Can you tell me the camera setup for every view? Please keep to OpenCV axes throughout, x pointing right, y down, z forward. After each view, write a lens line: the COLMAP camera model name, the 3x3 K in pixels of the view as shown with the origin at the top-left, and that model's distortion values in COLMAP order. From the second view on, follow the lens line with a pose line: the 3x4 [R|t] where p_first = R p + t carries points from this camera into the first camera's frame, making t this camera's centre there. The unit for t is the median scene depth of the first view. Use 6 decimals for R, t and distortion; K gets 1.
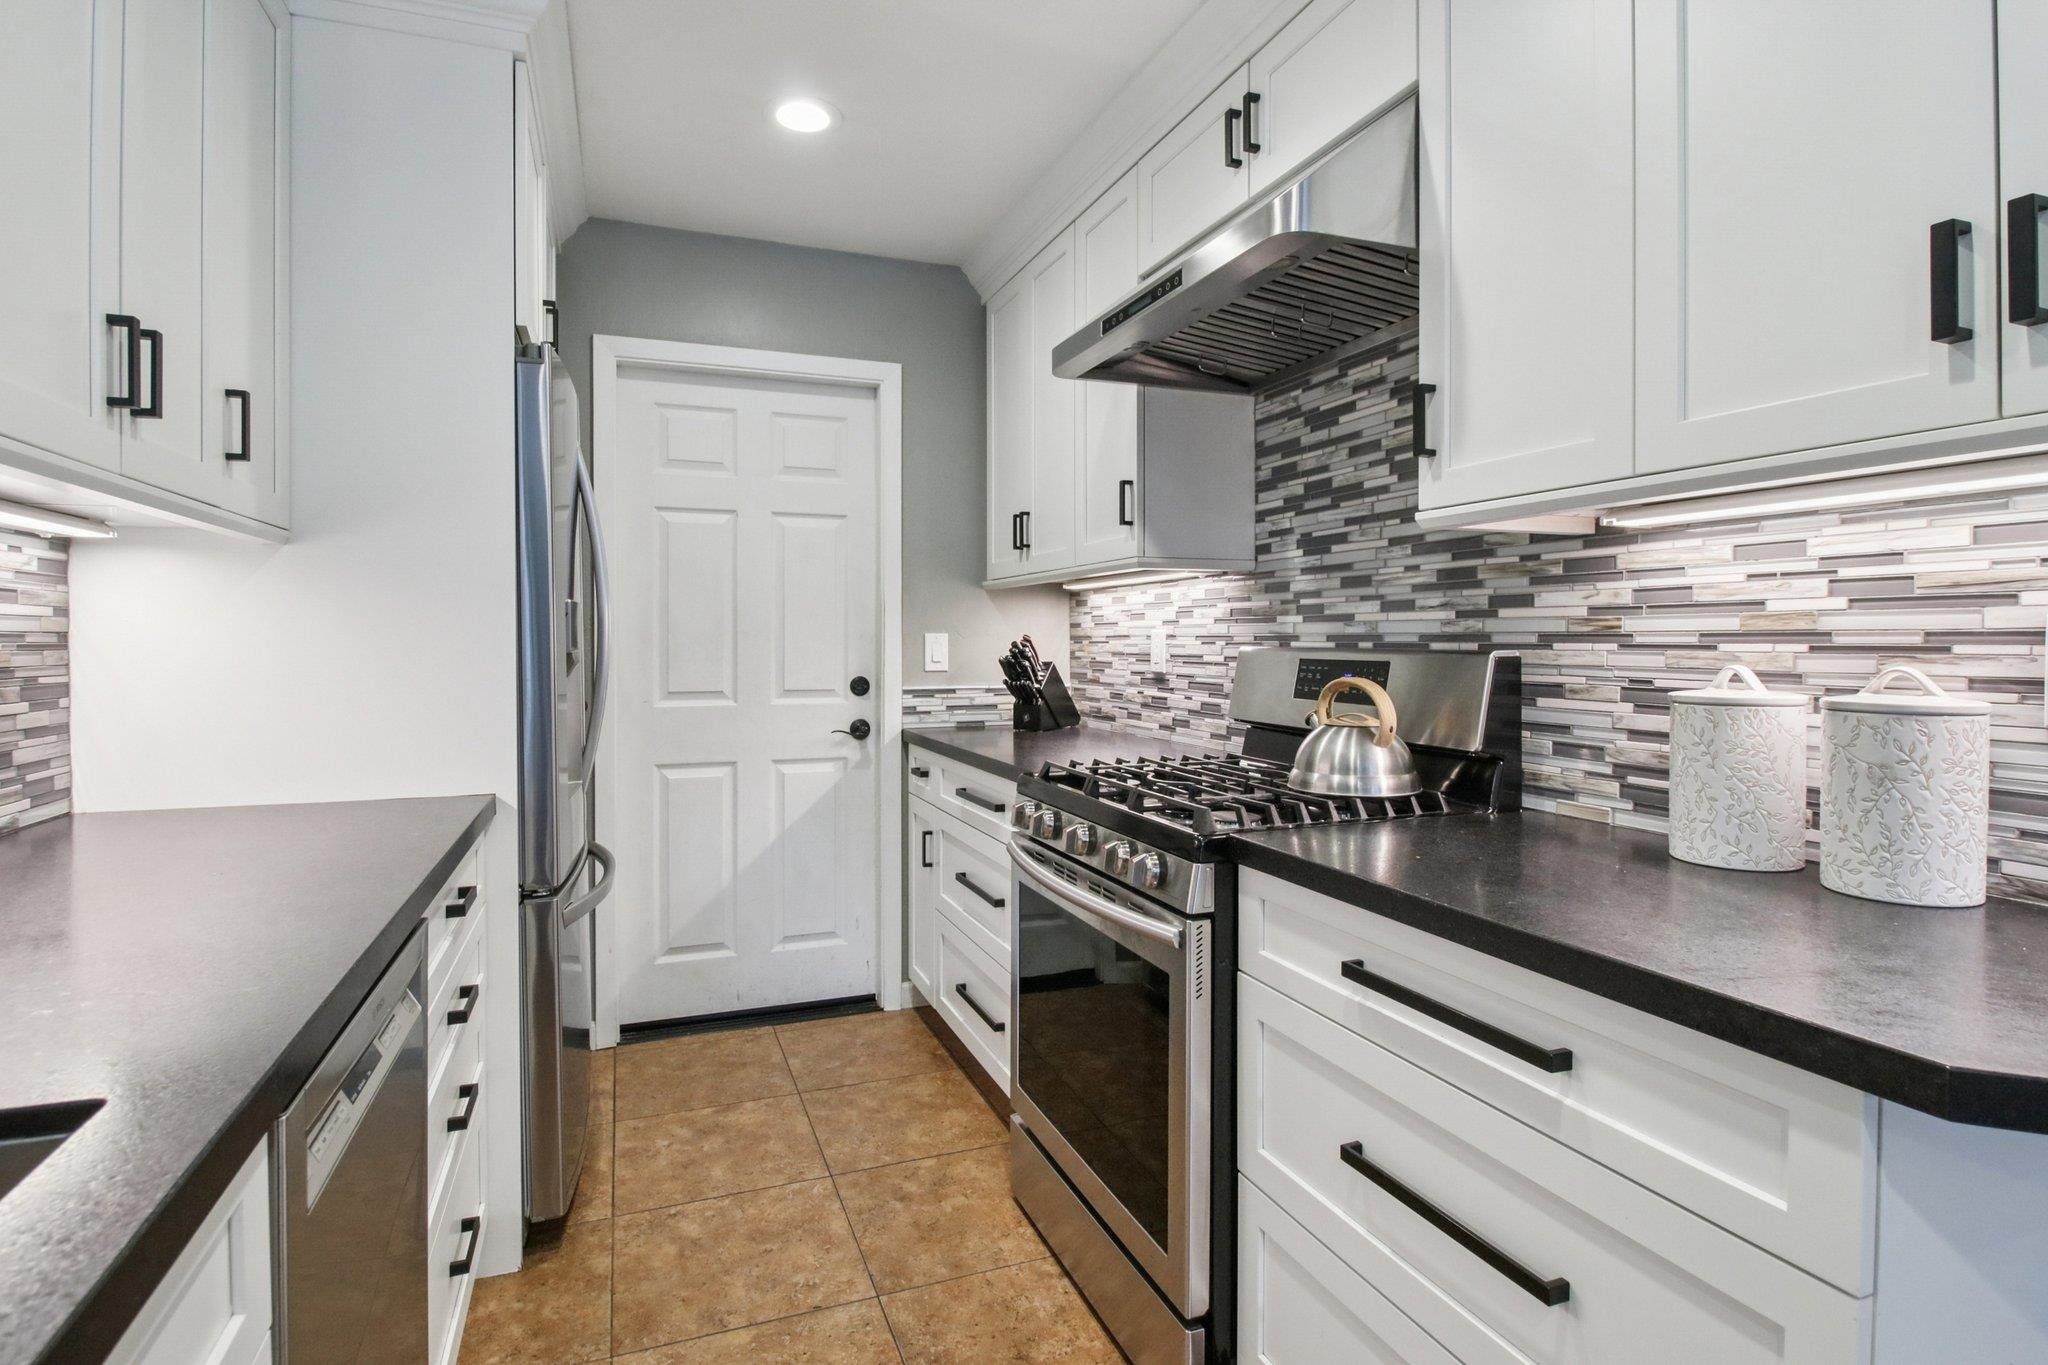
lens RADIAL K [[1034.2, 0, 1018.5], [0, 1034.2, 650.1], [0, 0, 1]] dist [0.005359, -0.014307]
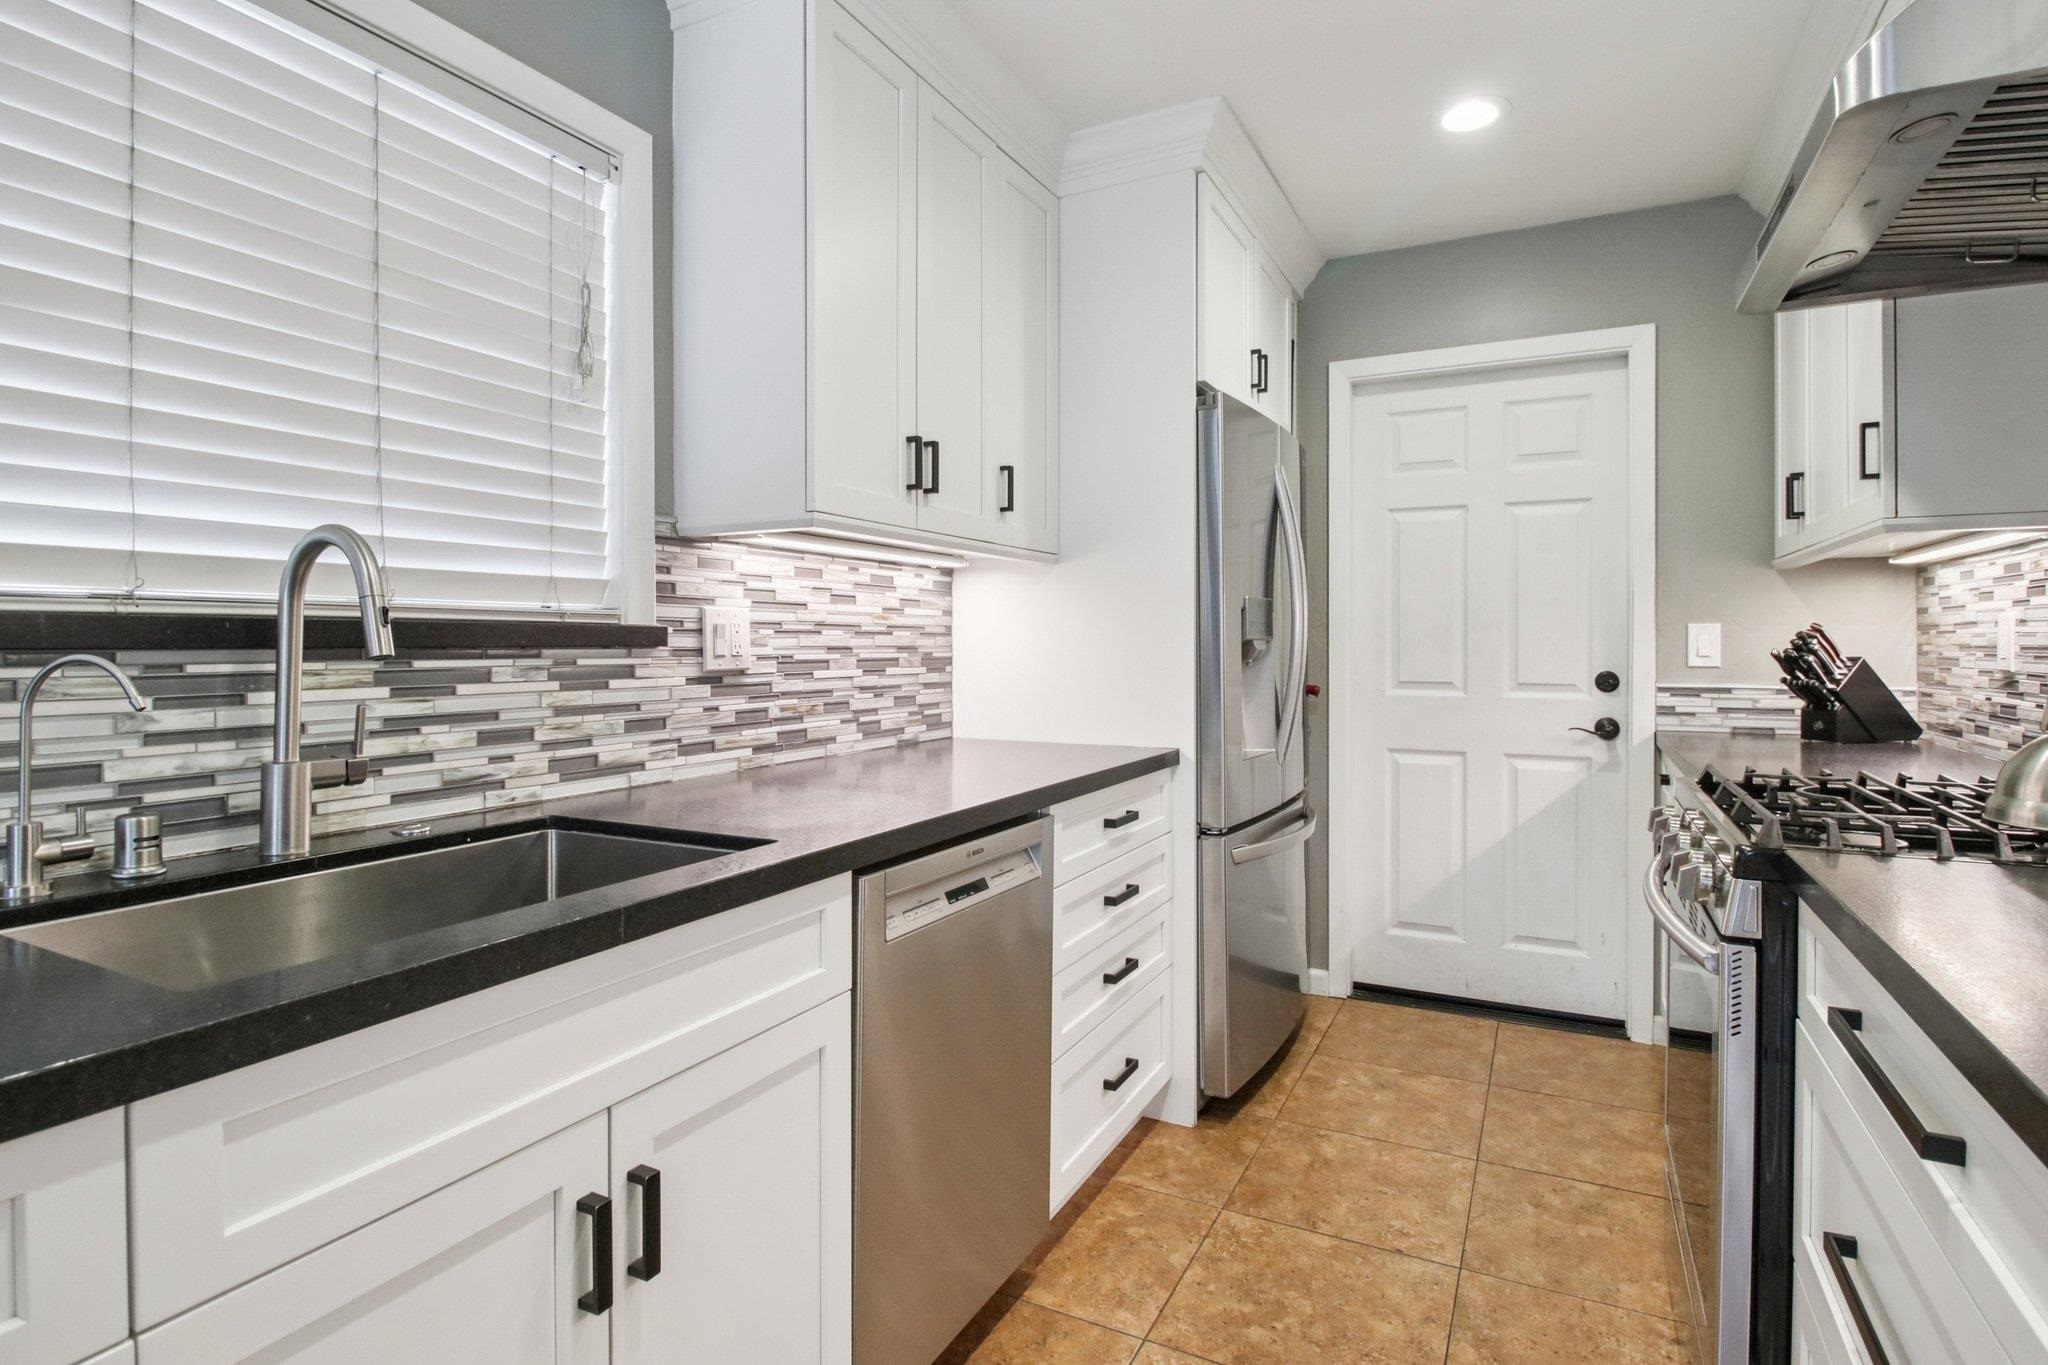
lens RADIAL K [[1036.6, 0, 1024.0], [0, 1036.6, 645.8], [0, 0, 1]] dist [0.009848, -0.016744]
pose [[0.667922, 0.001928, -0.744229, 0.286394], [-0.007125, 0.999967, -0.003804, 0.015249], [0.744197, 0.007843, 0.667914, -0.007069]]
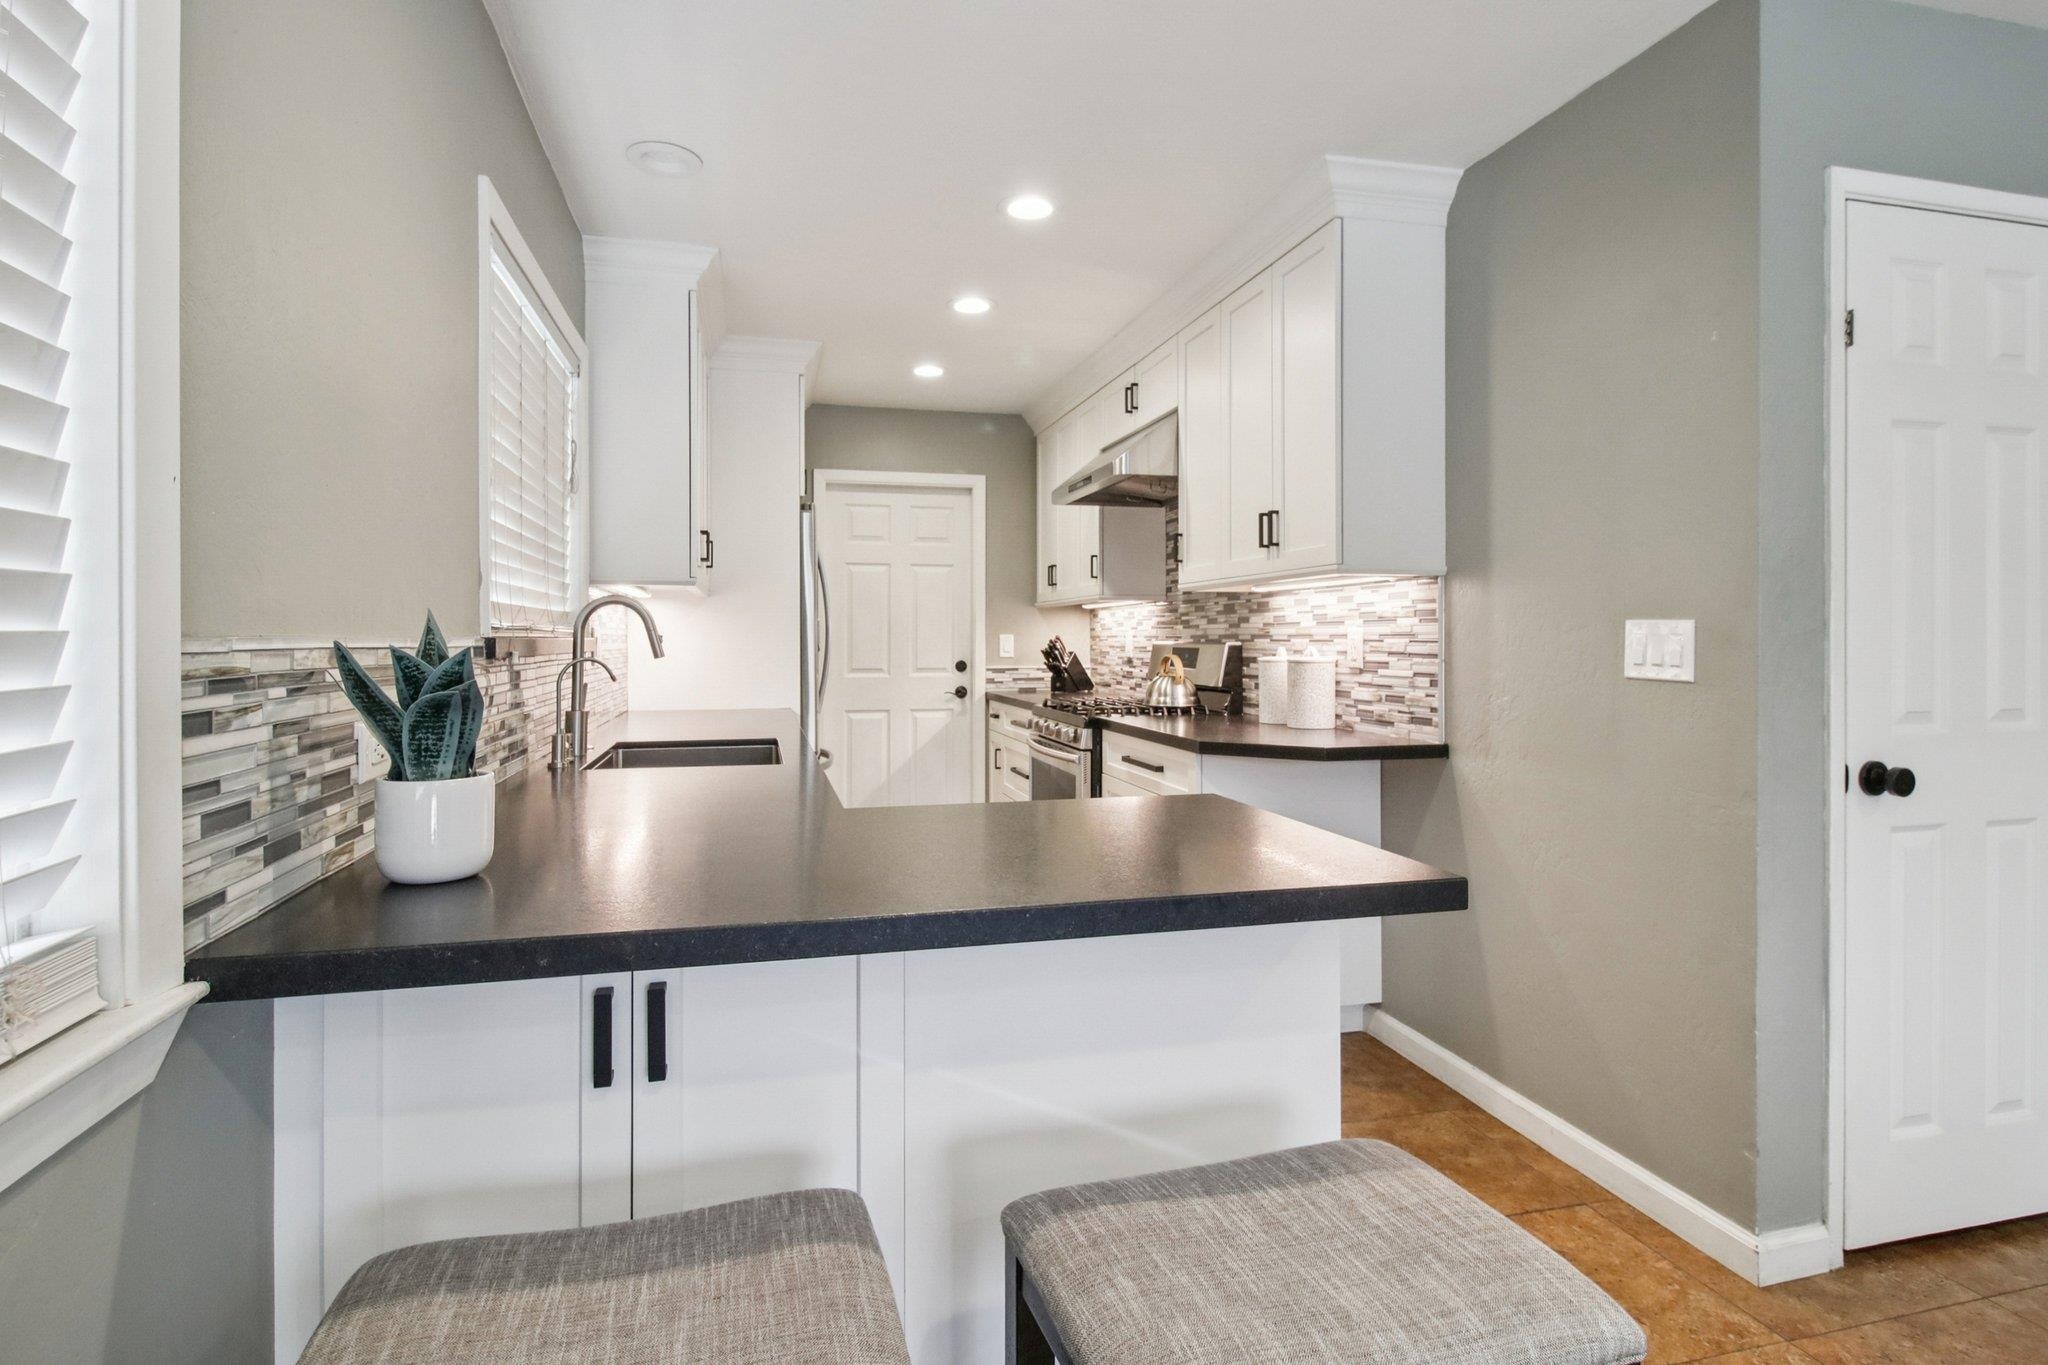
lens RADIAL K [[1047.1, 0, 1016.5], [0, 1047.1, 637.1], [0, 0, 1]] dist [0.002562, -0.000435]
pose [[0.992554, -0.001720, -0.121794, 0.216806], [0.000248, 0.999927, -0.012104, 0.012585], [0.121806, 0.011983, 0.992482, -1.027099]]
